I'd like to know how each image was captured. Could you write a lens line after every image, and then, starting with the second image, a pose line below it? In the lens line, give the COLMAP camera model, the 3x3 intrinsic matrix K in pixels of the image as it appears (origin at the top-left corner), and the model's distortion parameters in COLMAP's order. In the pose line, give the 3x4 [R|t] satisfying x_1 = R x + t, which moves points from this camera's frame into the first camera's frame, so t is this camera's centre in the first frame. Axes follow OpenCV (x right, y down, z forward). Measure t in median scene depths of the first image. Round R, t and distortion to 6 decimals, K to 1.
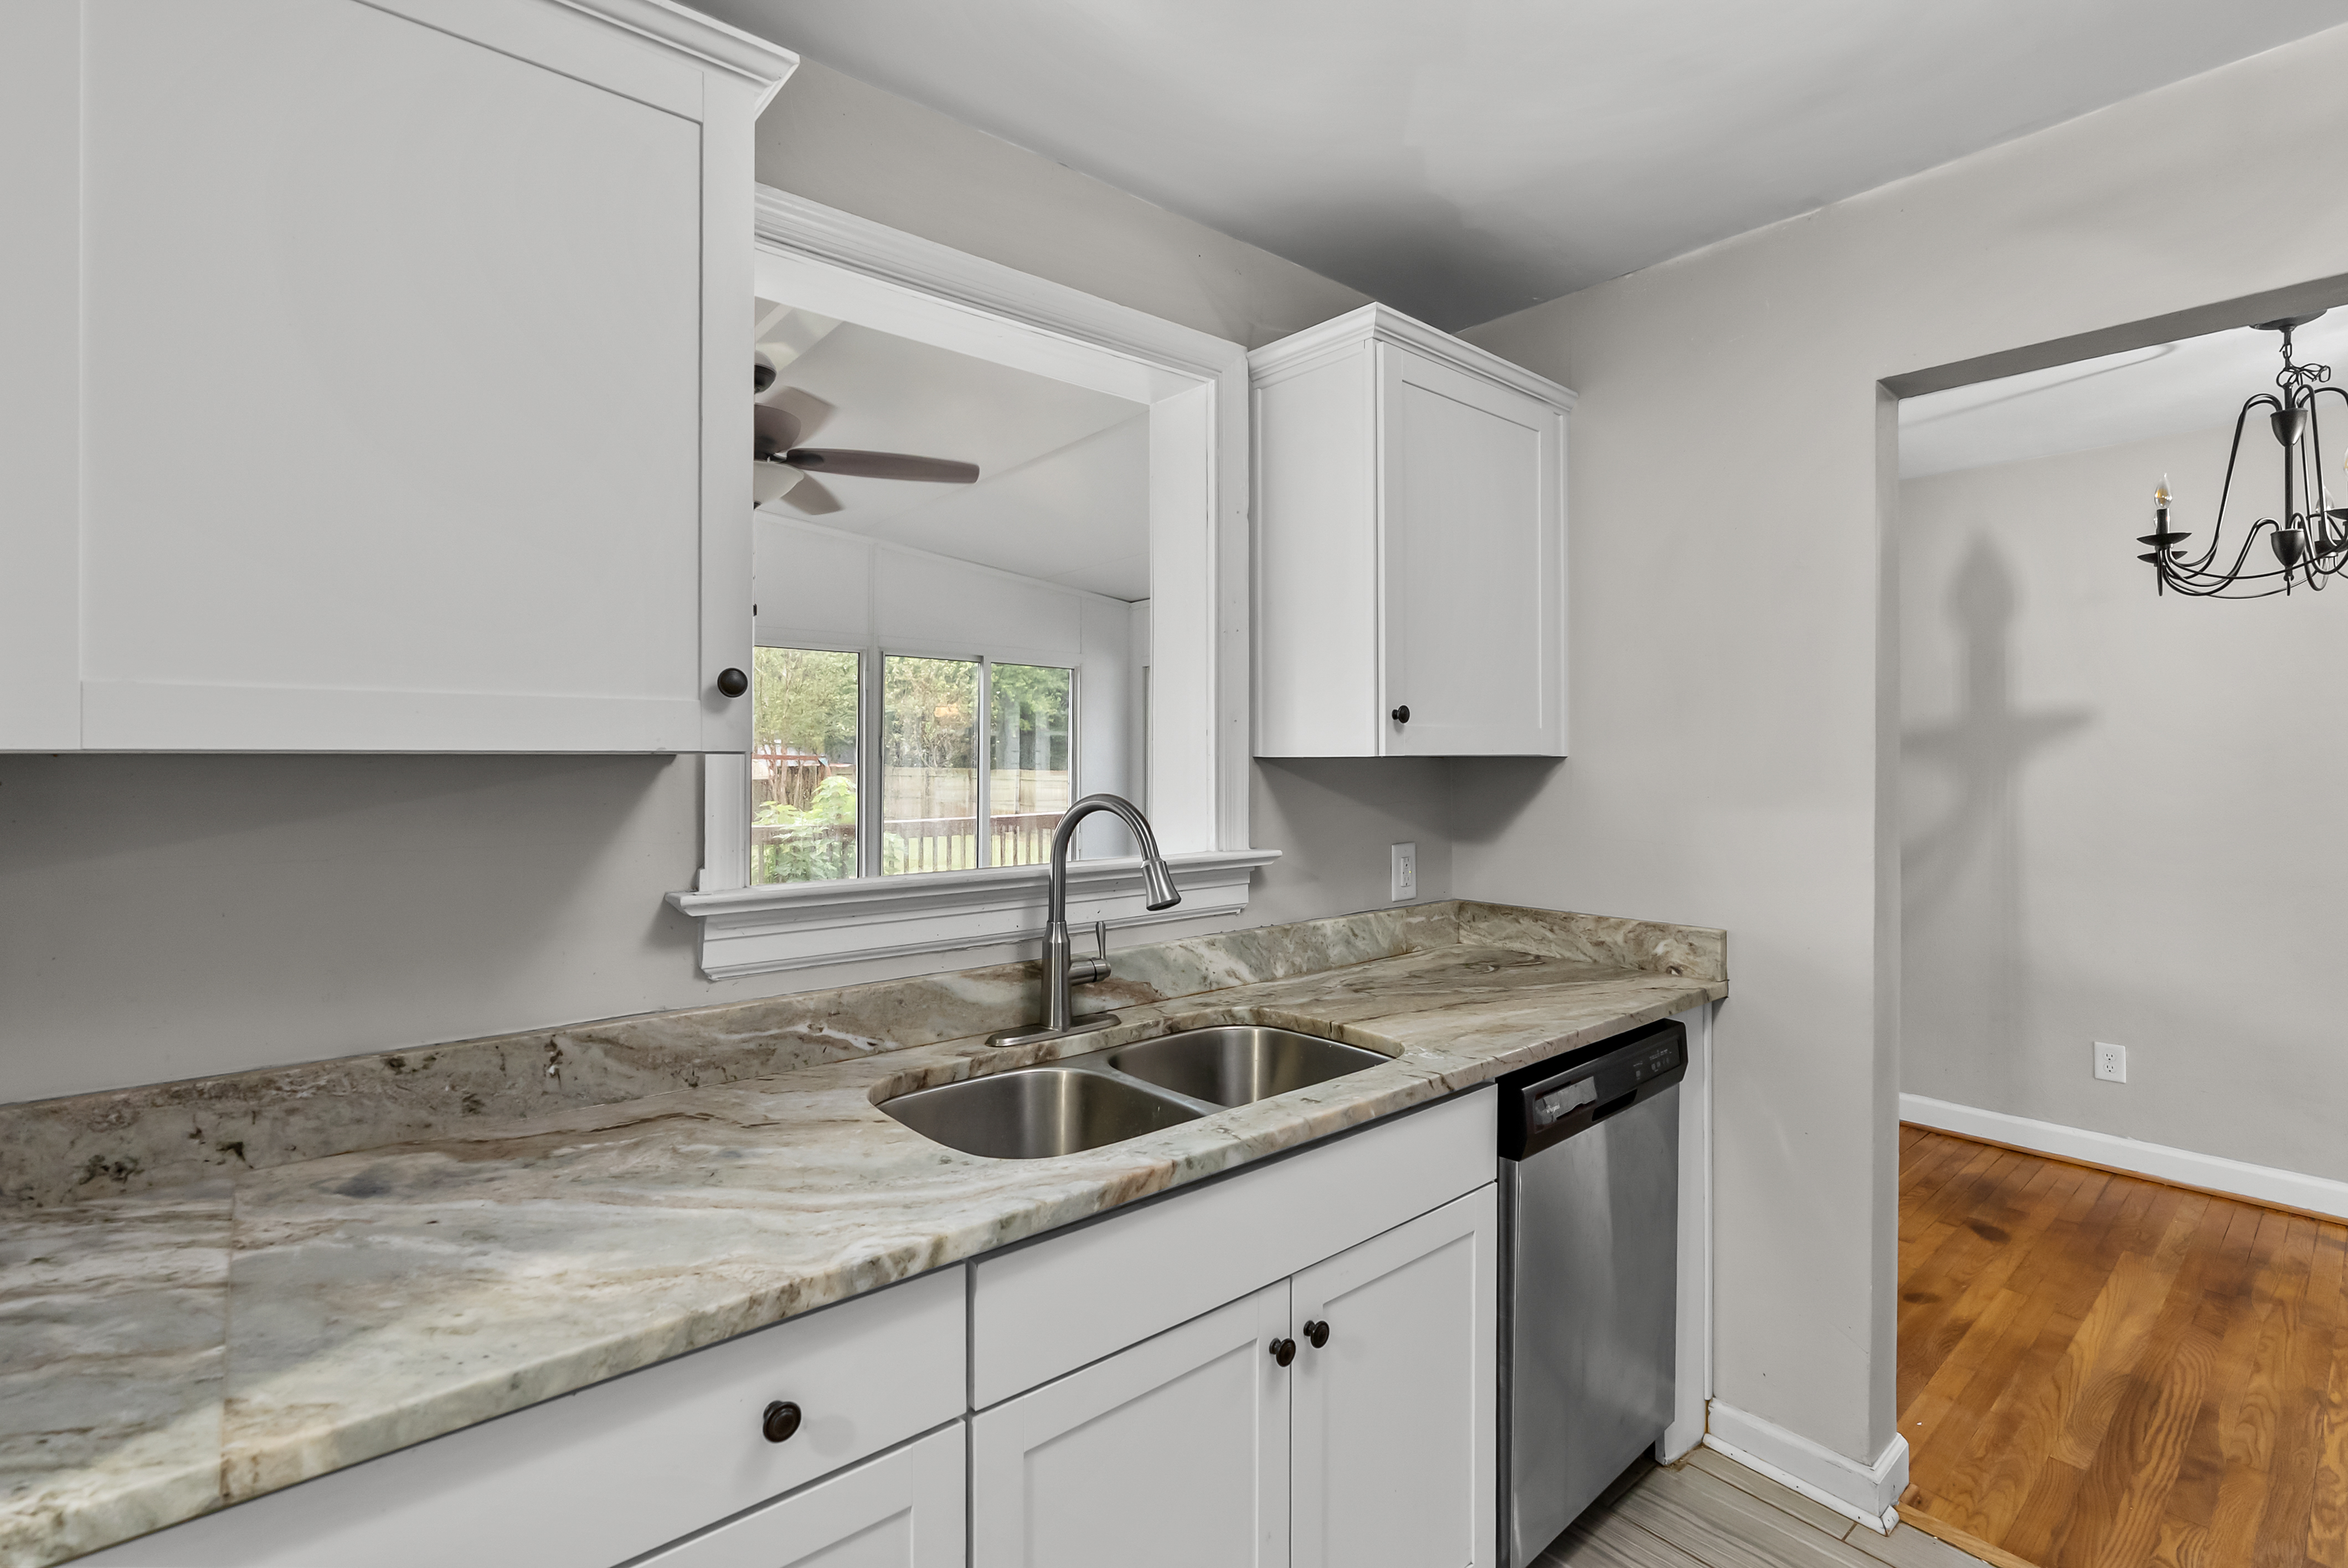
lens RADIAL K [[1080.4, 0, 1151.2], [0, 1080.4, 751.1], [0, 0, 1]] dist [-0.014070, 0.005273]
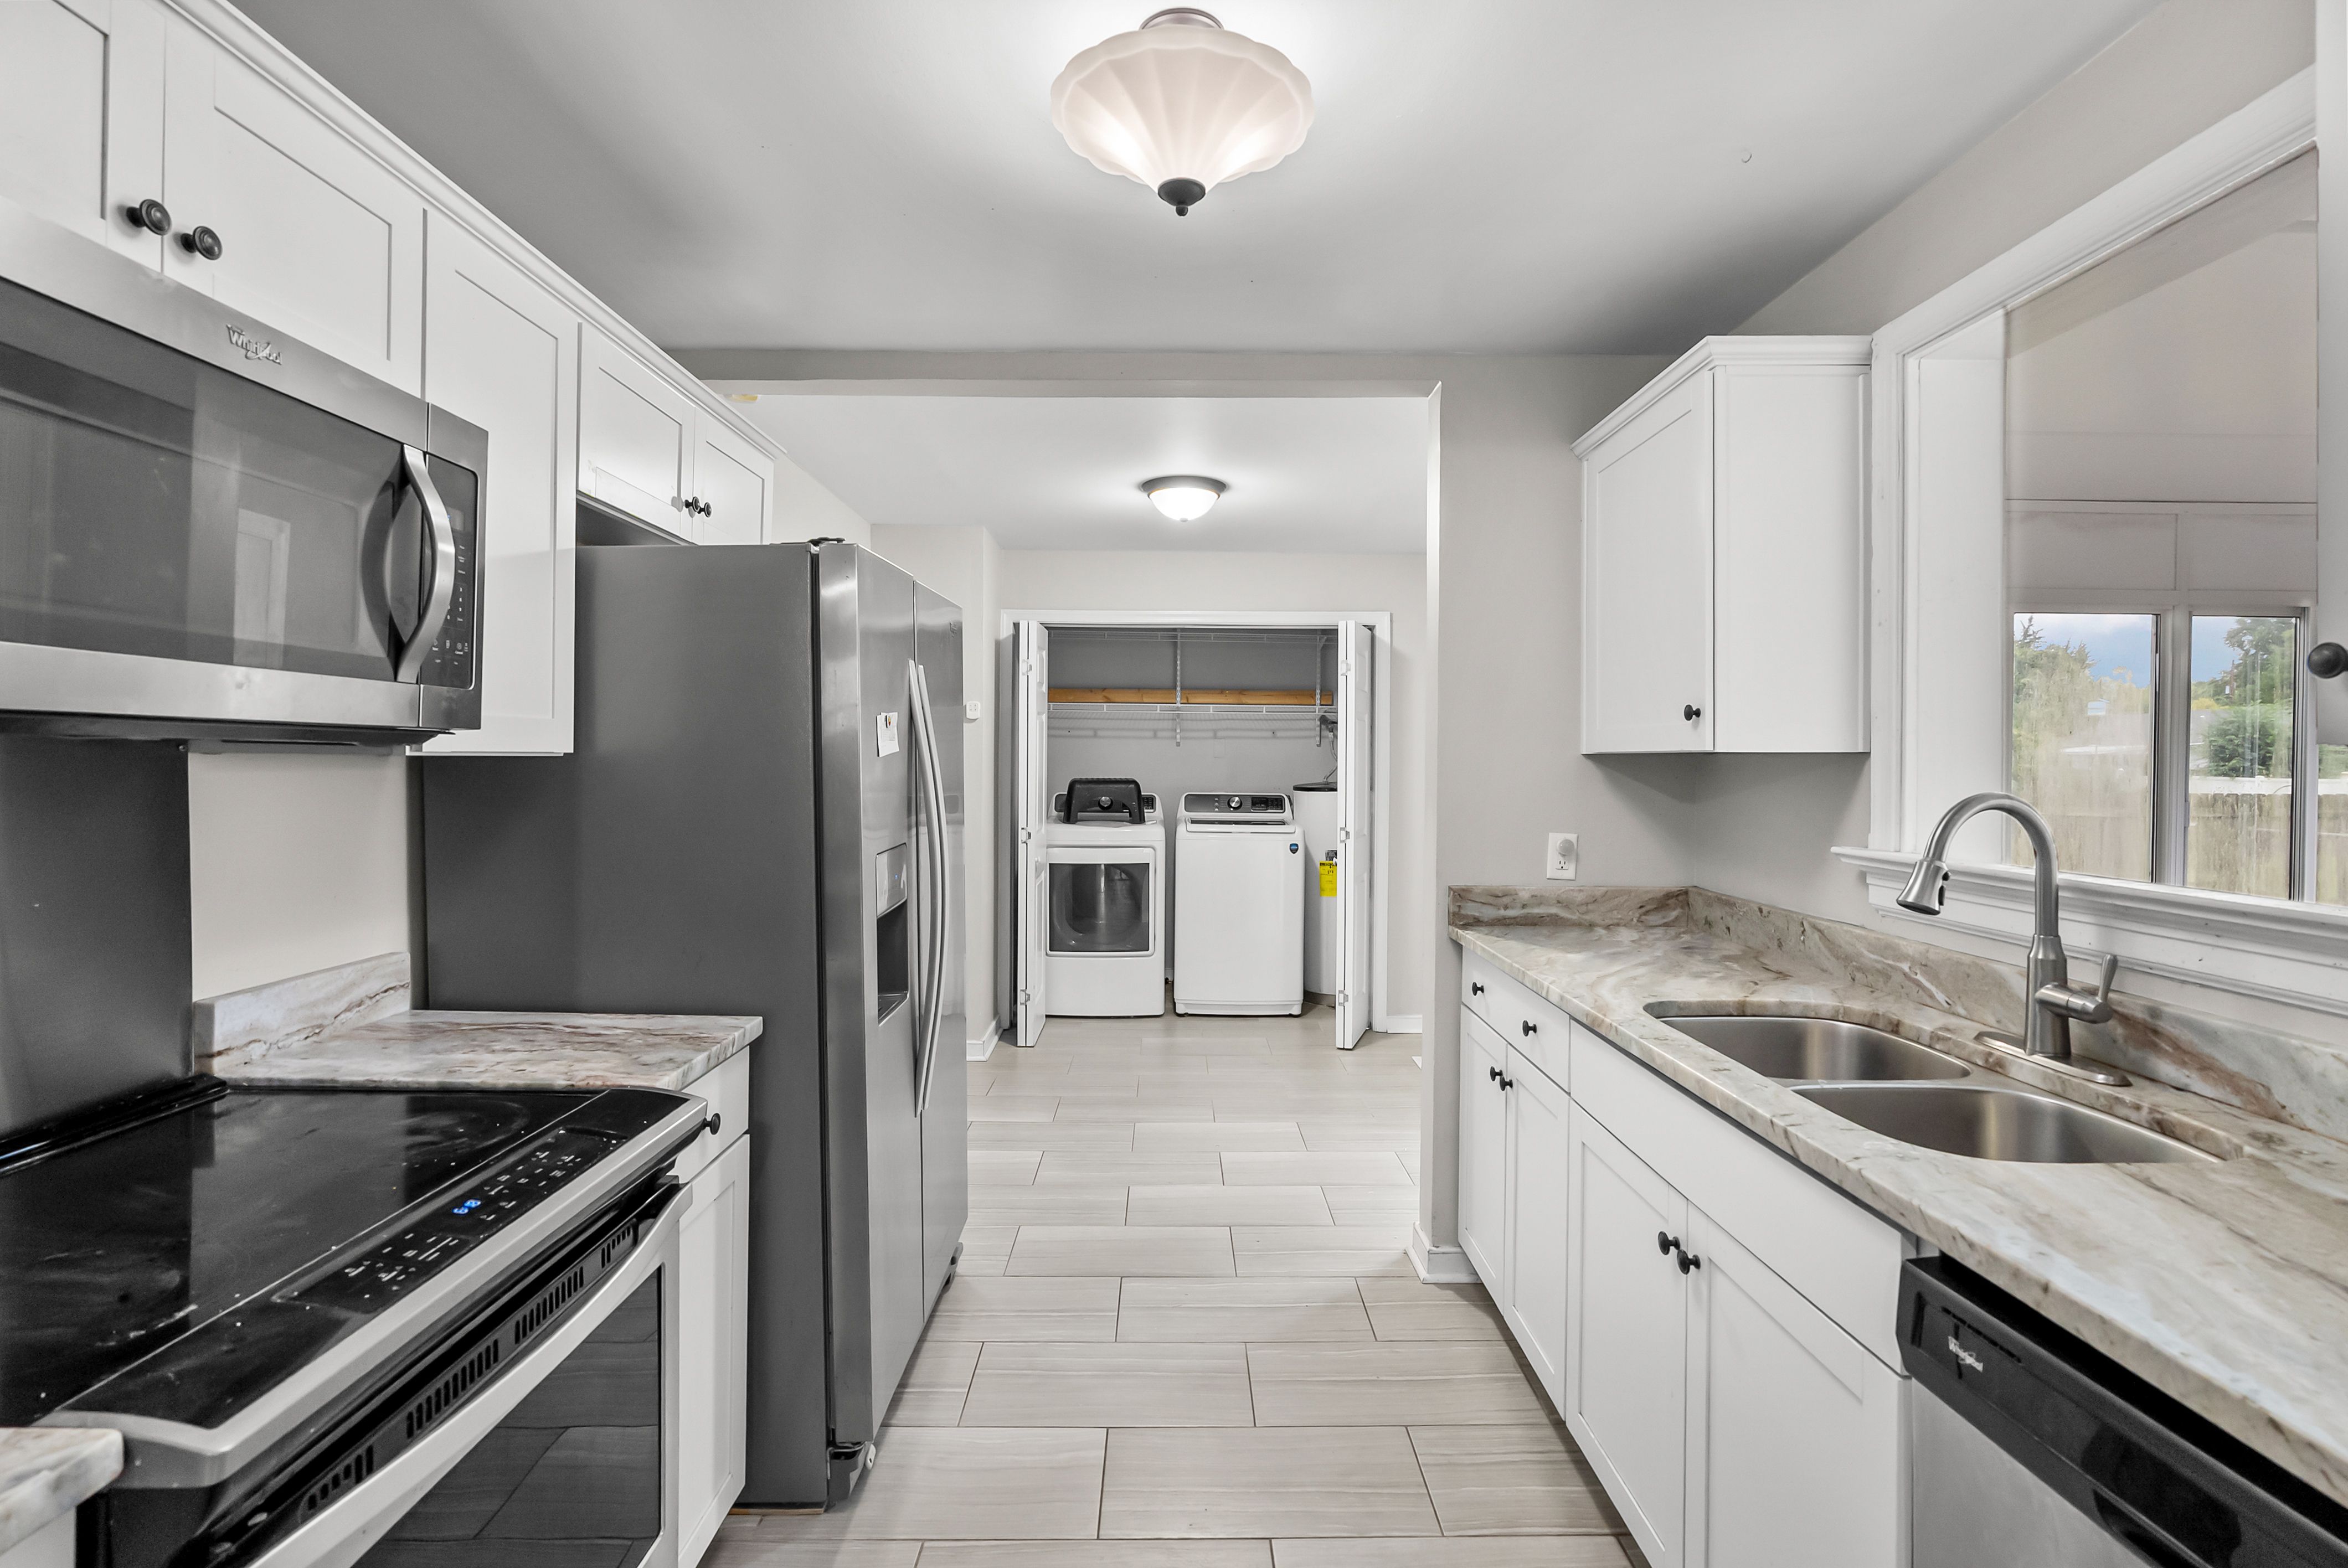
lens RADIAL K [[1080.4, 0, 1153.3], [0, 1080.4, 762.8], [0, 0, 1]] dist [-0.014070, 0.005273]
pose [[-0.653551, 0.001940, -0.756880, 0.926898], [0.002653, 0.999996, 0.000272, 0.011336], [0.756878, -0.001830, -0.653554, 0.888462]]
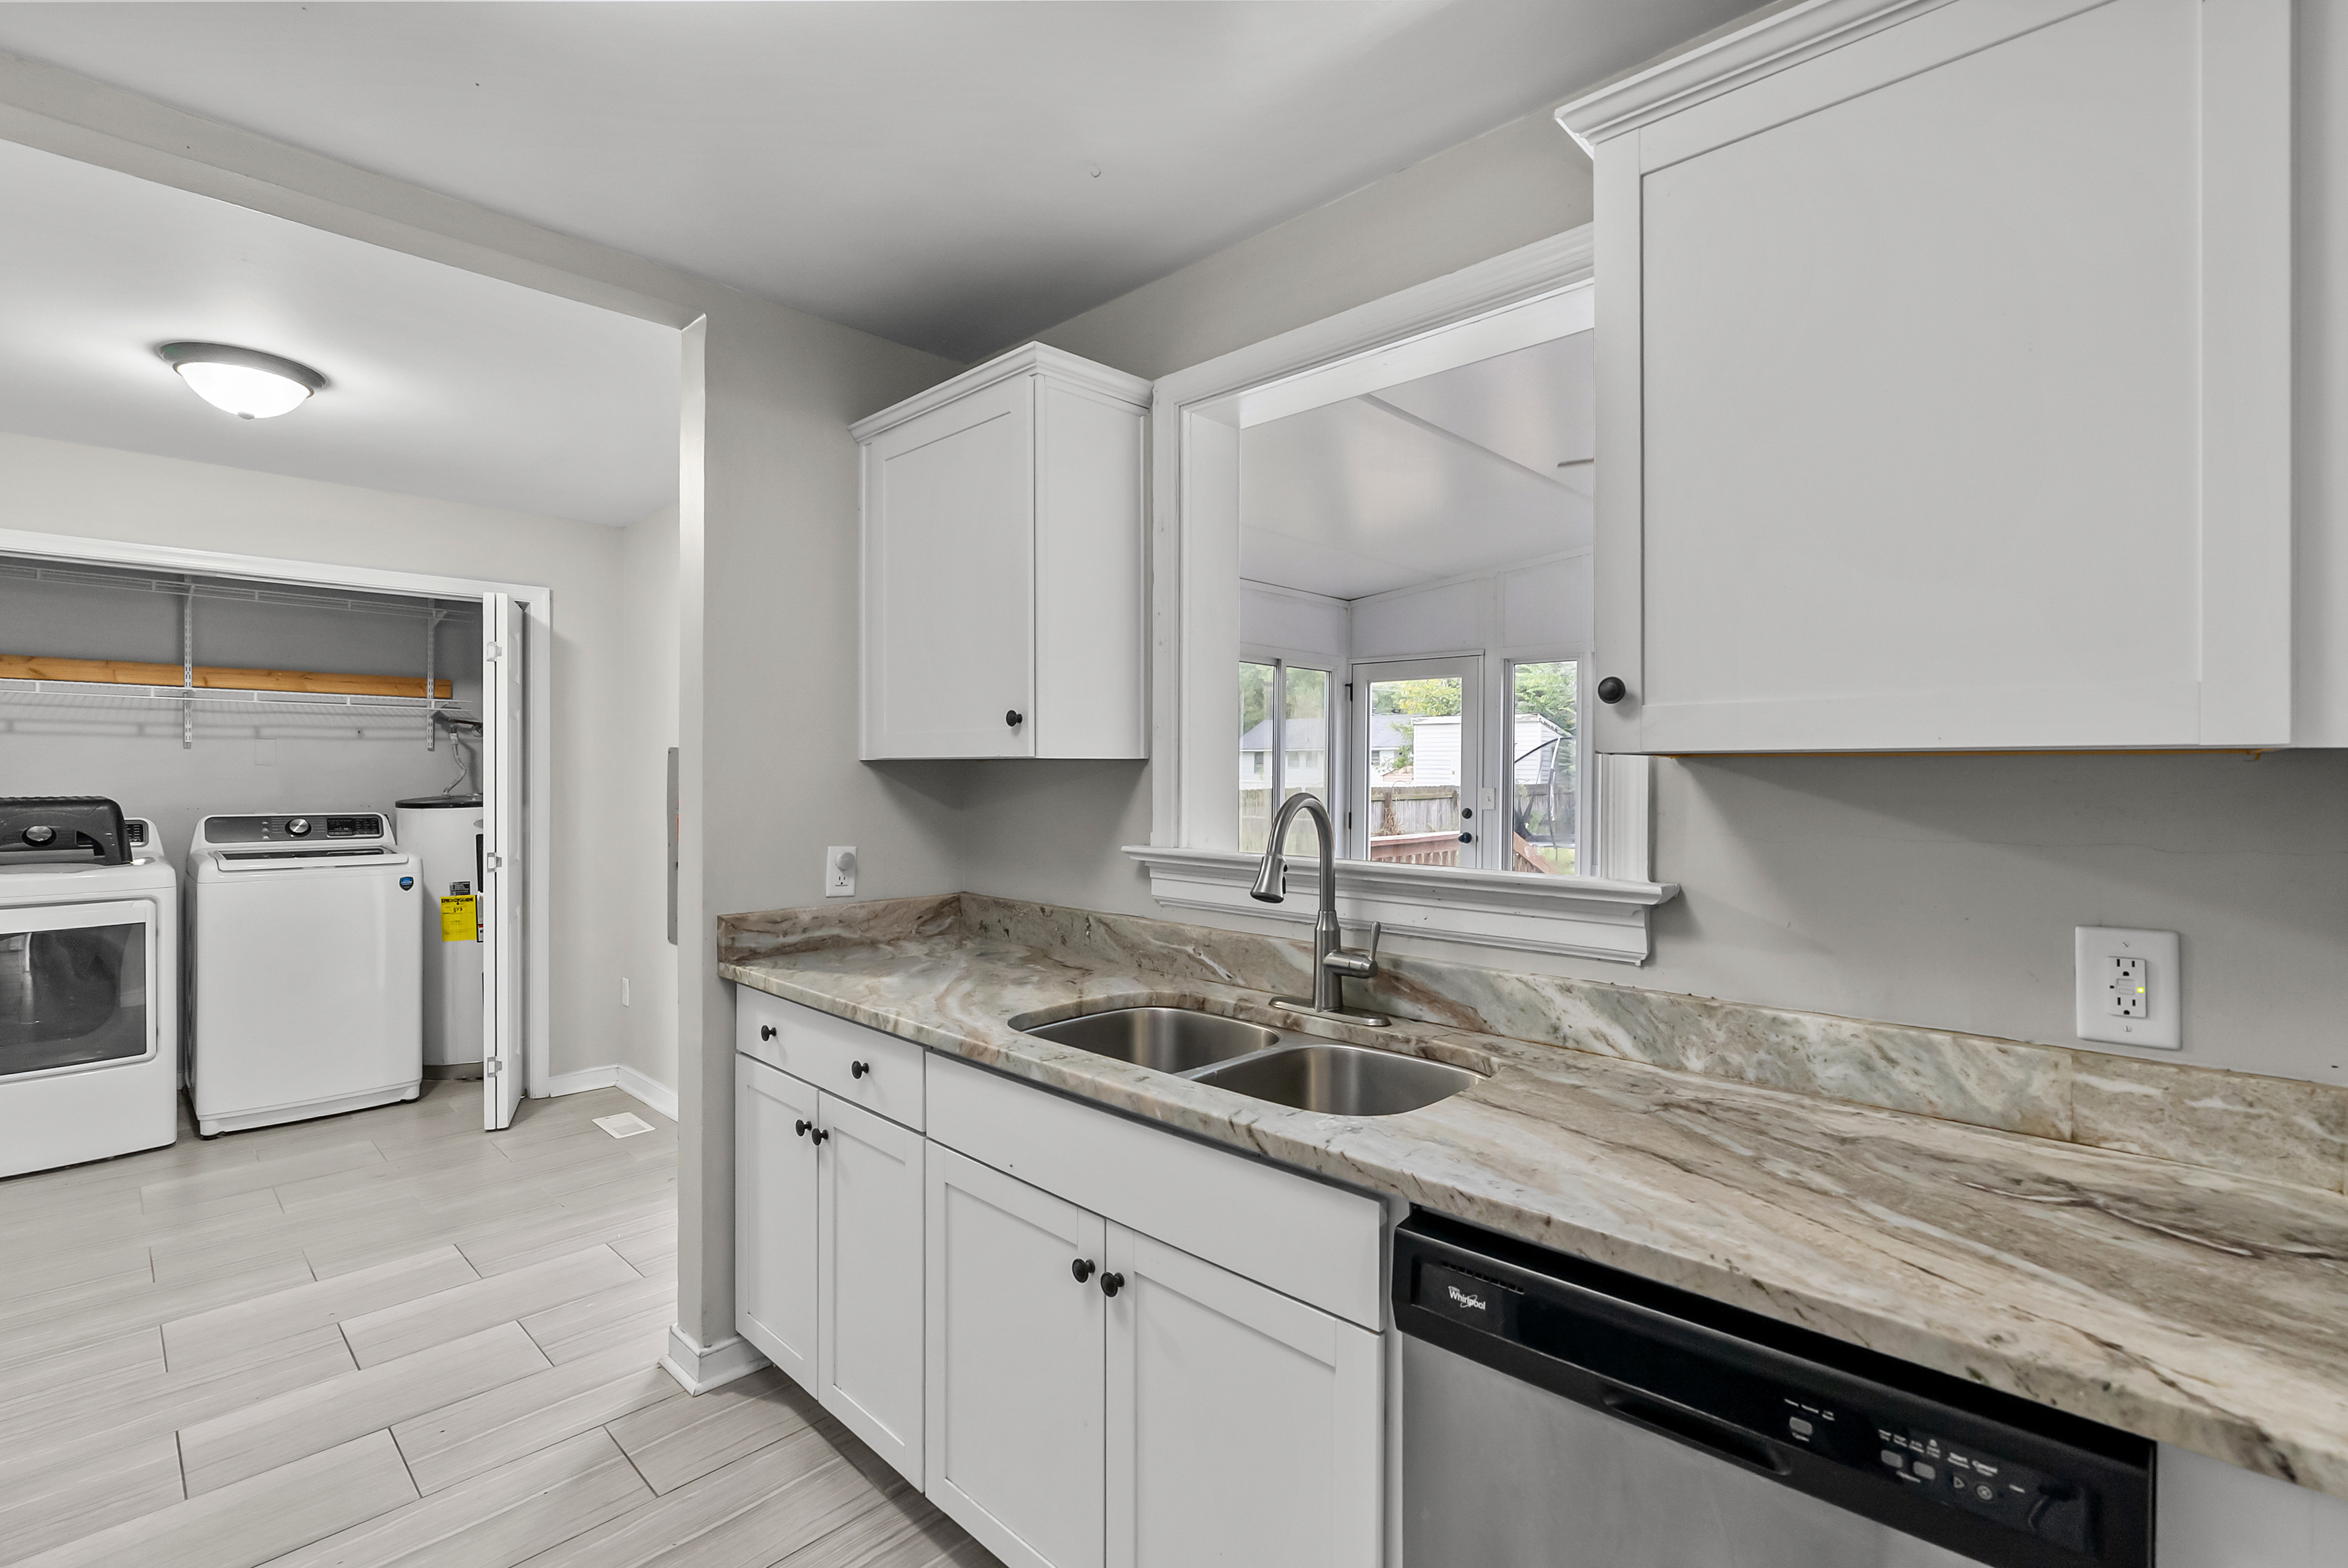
lens RADIAL K [[1080.4, 0, 1185.6], [0, 1080.4, 776.4], [0, 0, 1]] dist [-0.014070, 0.005273]
pose [[0.101411, 0.008688, -0.994807, 0.842261], [0.005638, 0.999941, 0.009307, 0.011388], [0.994829, -0.006553, 0.101356, 0.654021]]
